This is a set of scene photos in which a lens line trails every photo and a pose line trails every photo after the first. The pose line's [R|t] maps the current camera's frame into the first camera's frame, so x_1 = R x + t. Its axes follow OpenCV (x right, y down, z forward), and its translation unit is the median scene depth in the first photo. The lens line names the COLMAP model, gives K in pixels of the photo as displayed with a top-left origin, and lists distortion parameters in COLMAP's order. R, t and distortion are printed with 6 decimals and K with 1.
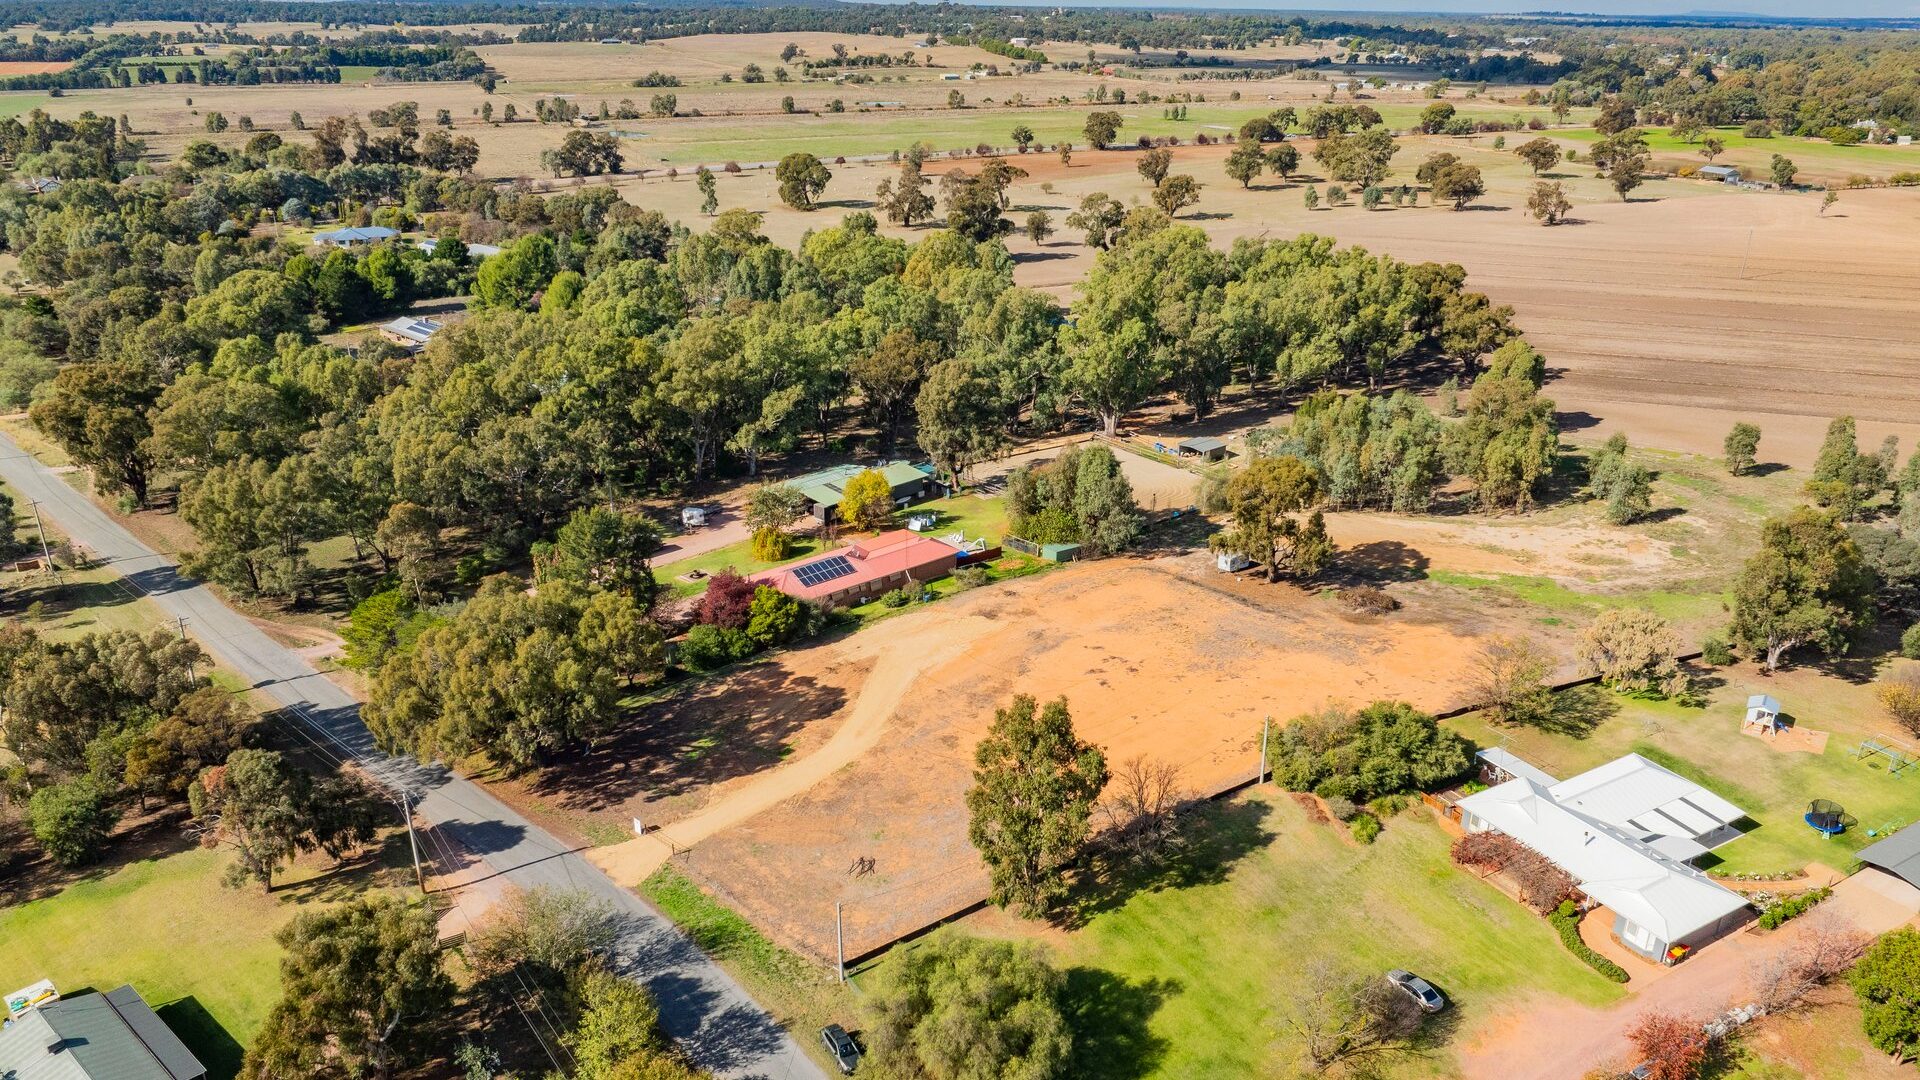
lens RADIAL K [[1353.1, 0, 958.7], [0, 1353.1, 535.0], [0, 0, 1]] dist [-0.029788, 0.013944]
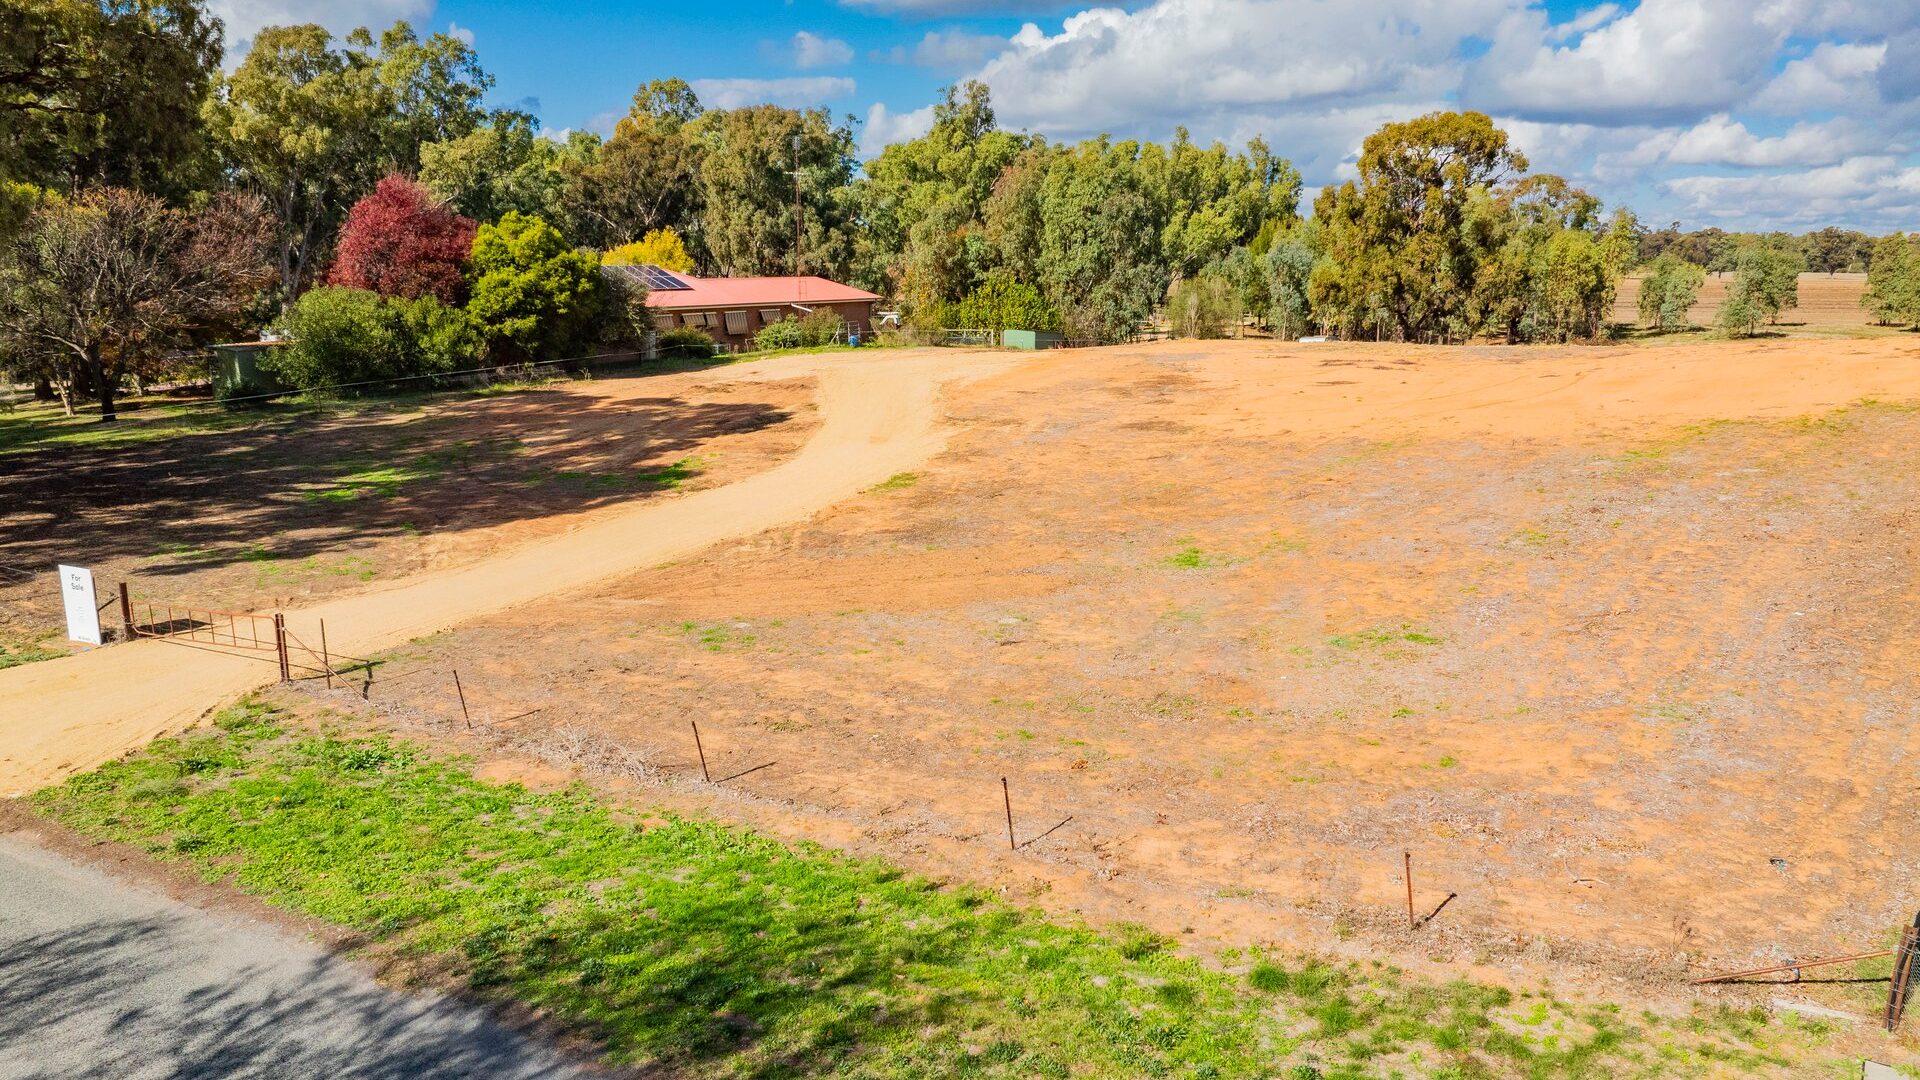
lens RADIAL K [[1350.3, 0, 960.0], [0, 1350.3, 540.0], [0, 0, 1]] dist [-0.029476, 0.018113]
pose [[0.955936, -0.064604, 0.286378, -0.107263], [0.109296, 0.983680, -0.142925, 0.157312], [-0.272471, 0.167927, 0.947397, 0.490761]]
